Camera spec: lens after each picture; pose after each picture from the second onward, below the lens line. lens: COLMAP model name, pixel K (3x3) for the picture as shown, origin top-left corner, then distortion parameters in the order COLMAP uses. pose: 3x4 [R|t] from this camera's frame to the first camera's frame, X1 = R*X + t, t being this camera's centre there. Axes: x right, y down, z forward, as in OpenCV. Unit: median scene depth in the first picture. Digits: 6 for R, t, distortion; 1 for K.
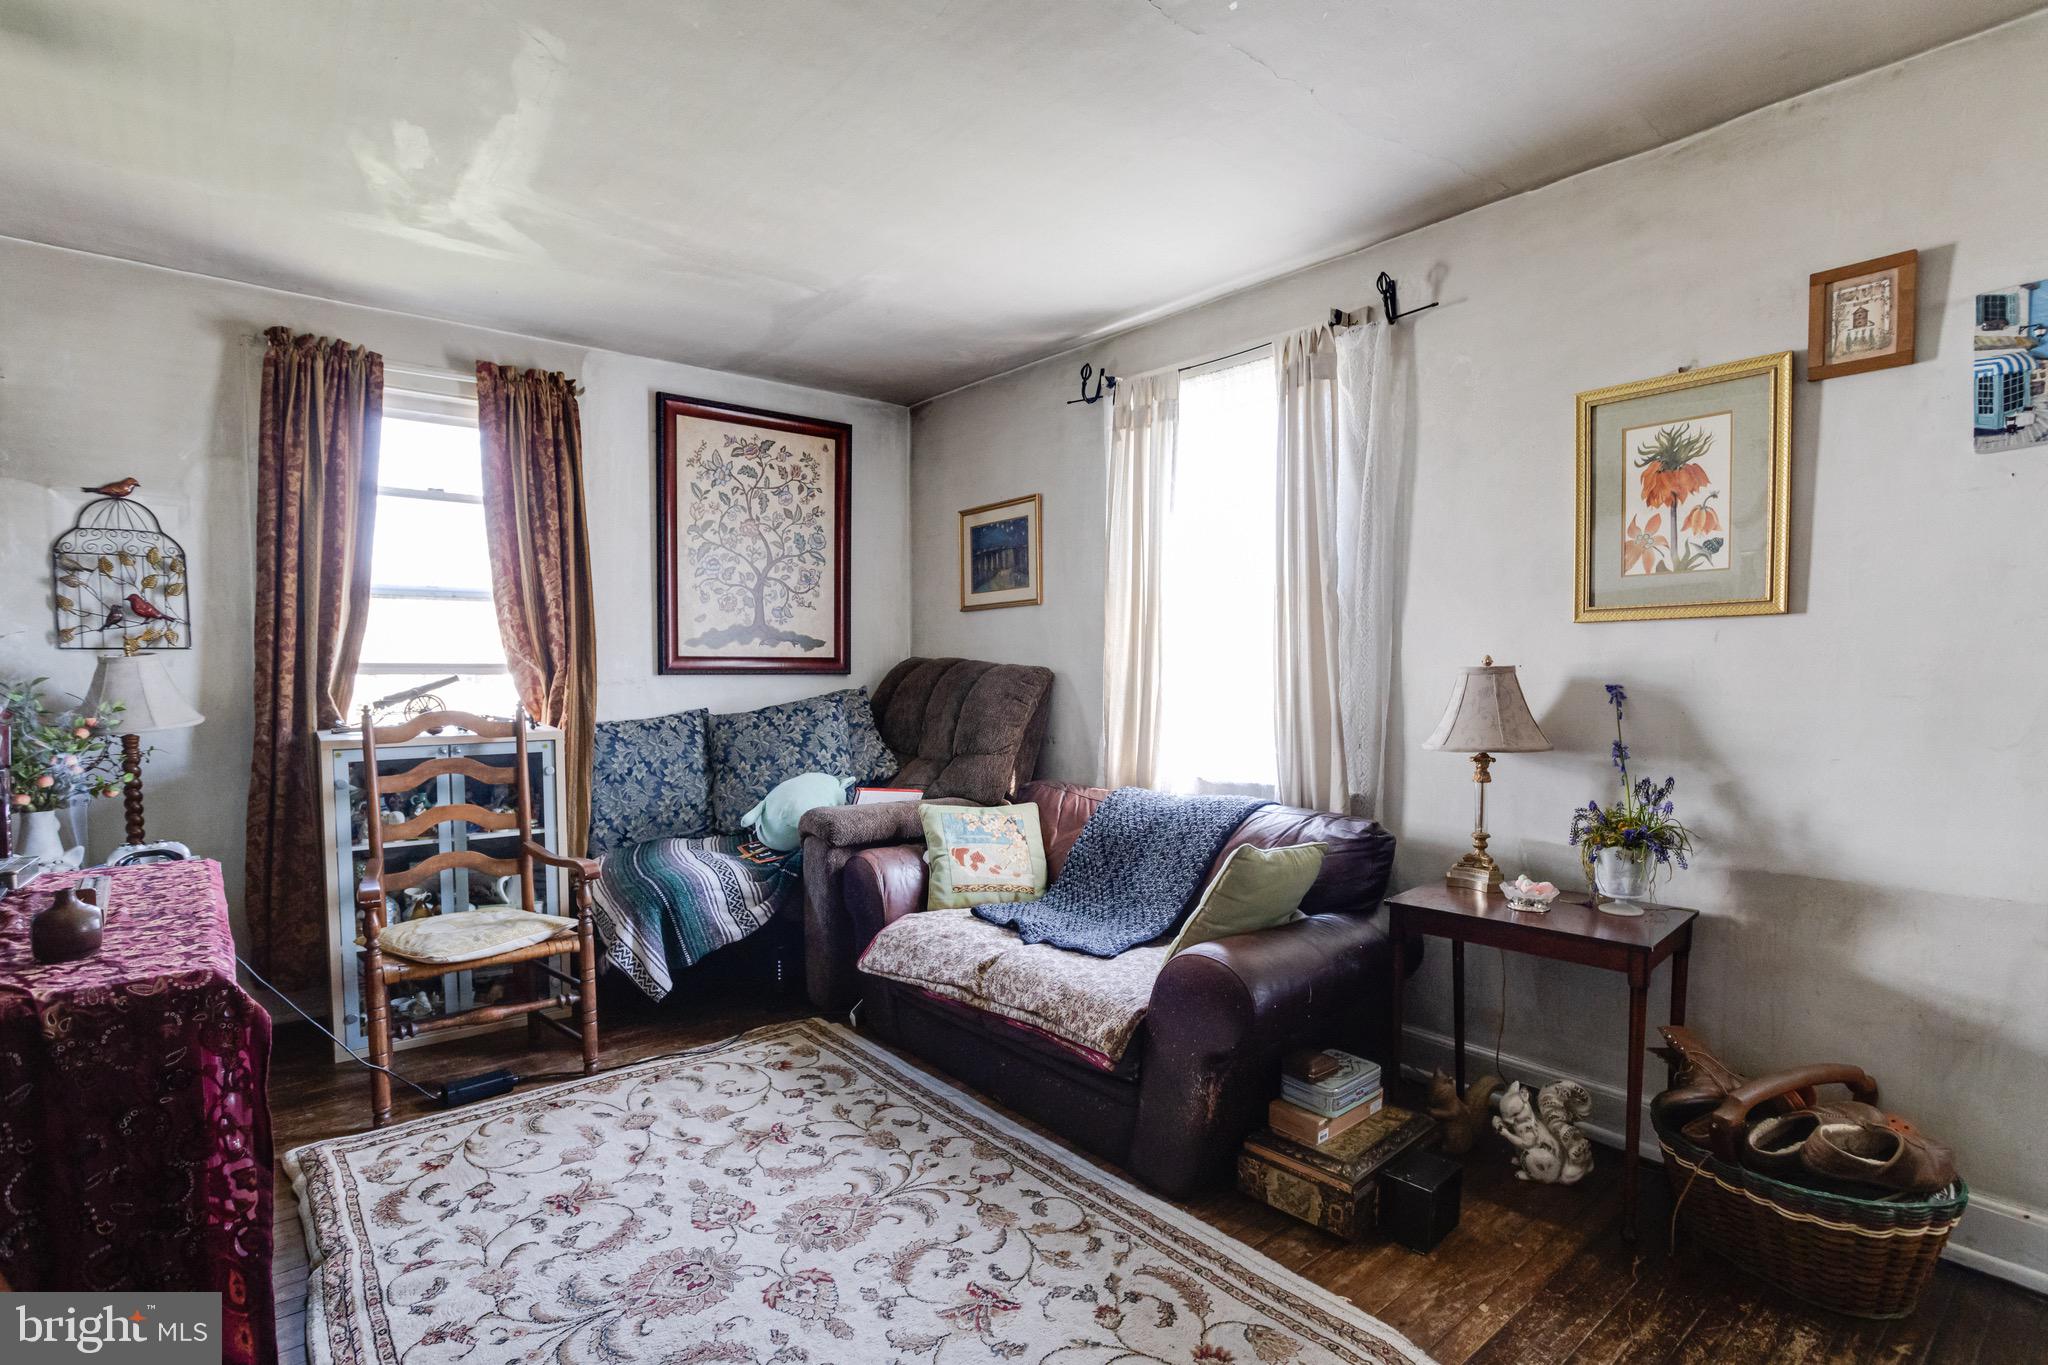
lens RADIAL K [[987.2, 0, 1016.8], [0, 987.2, 675.9], [0, 0, 1]] dist [-0.042993, 0.026689]
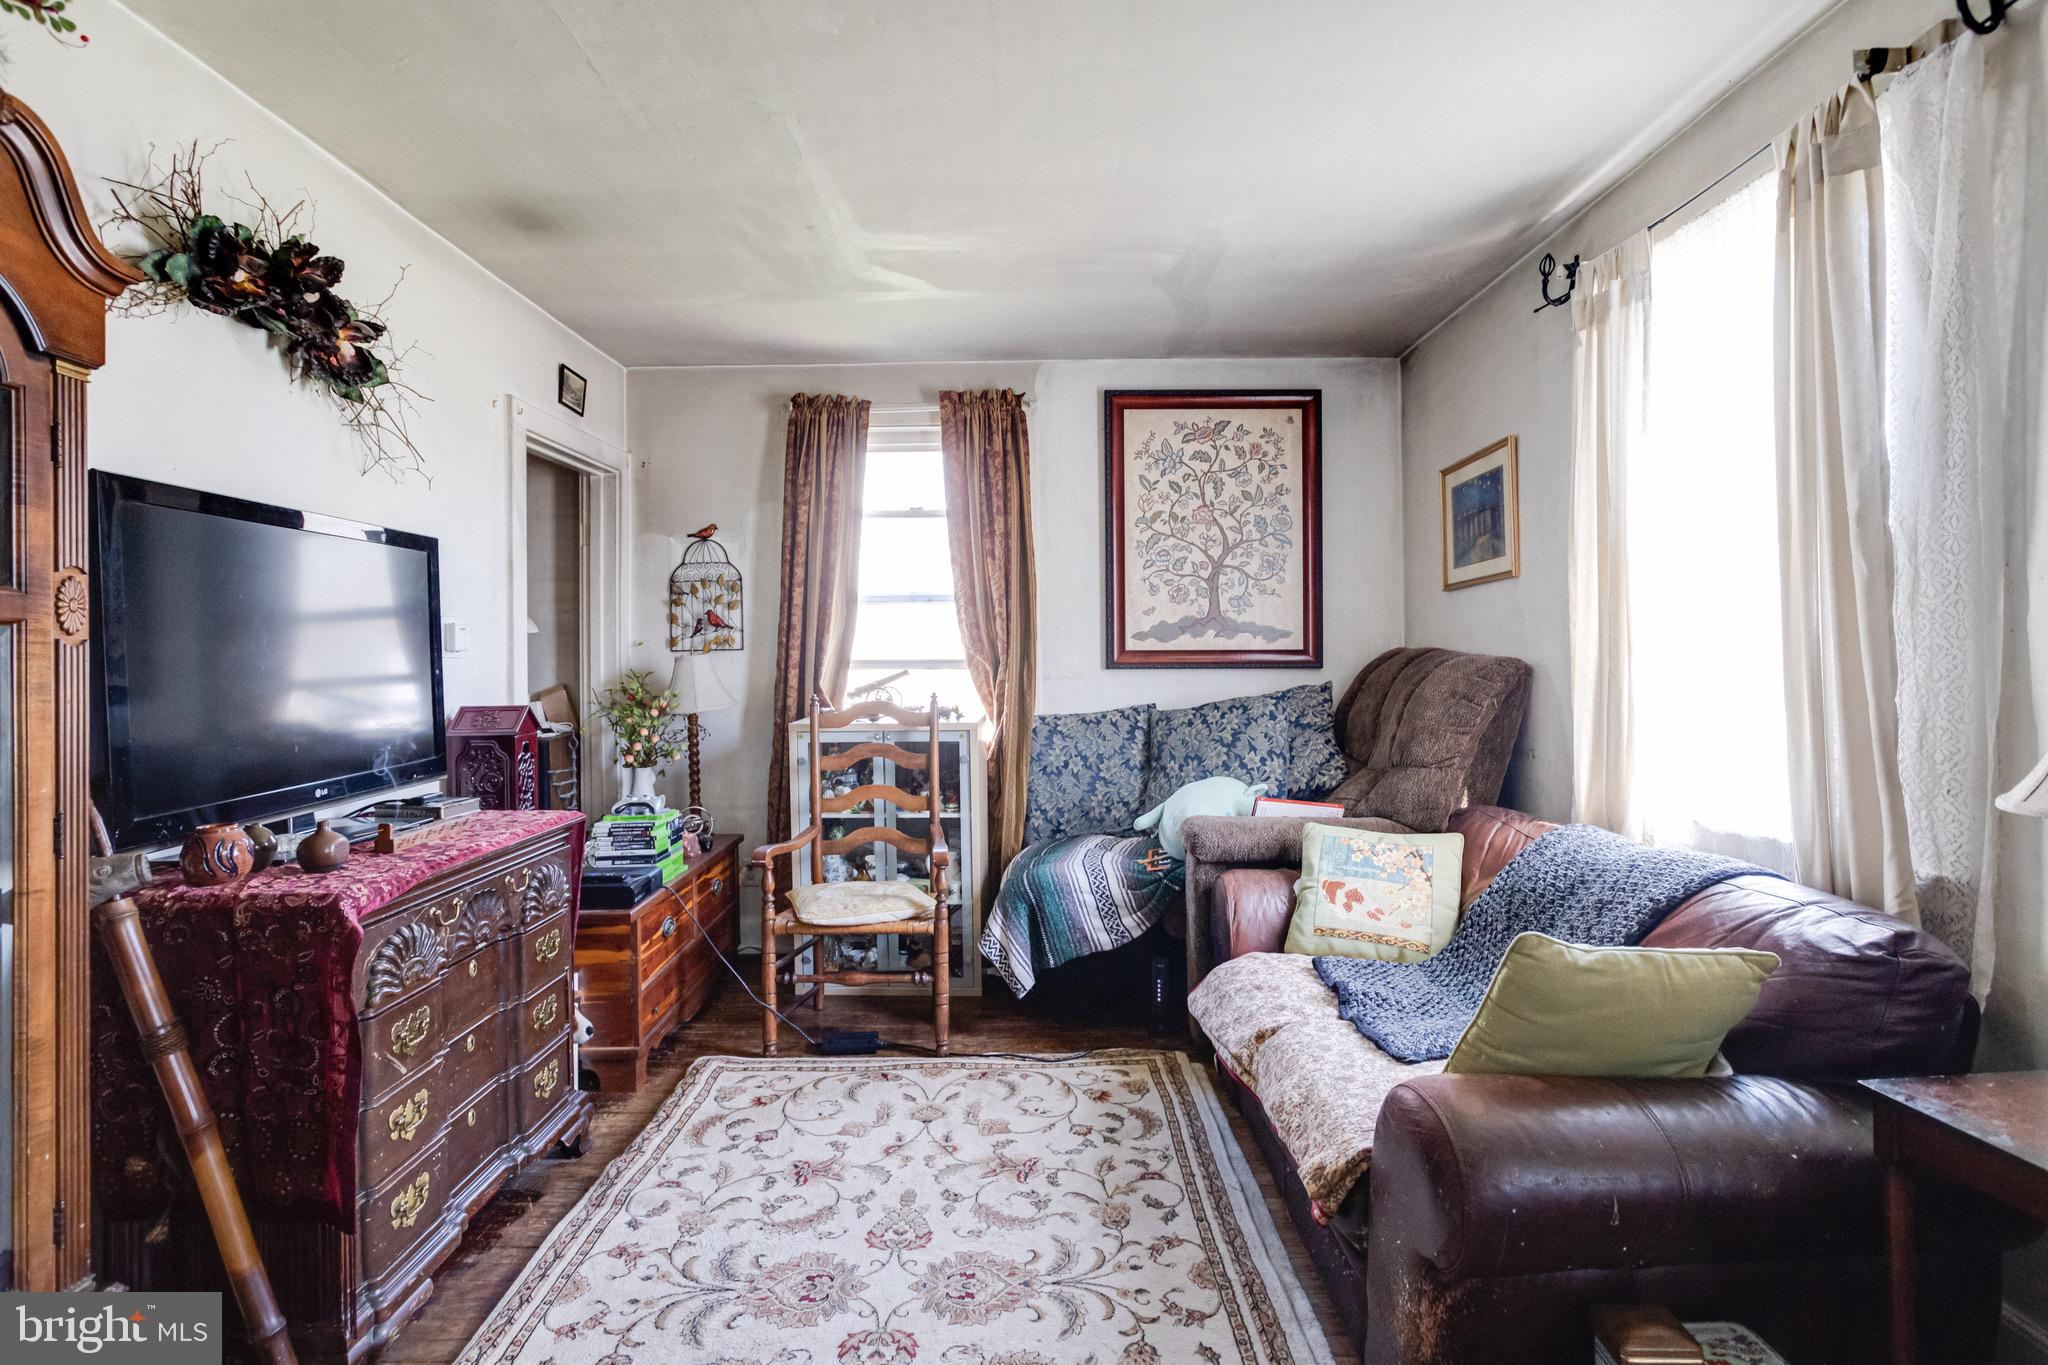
lens RADIAL K [[989.1, 0, 1017.9], [0, 989.1, 625.5], [0, 0, 1]] dist [-0.053536, 0.035923]
pose [[0.772947, -0.030720, -0.633726, 0.253391], [0.001340, 0.998904, -0.046788, 0.001802], [0.634469, 0.035316, 0.772141, 0.199116]]
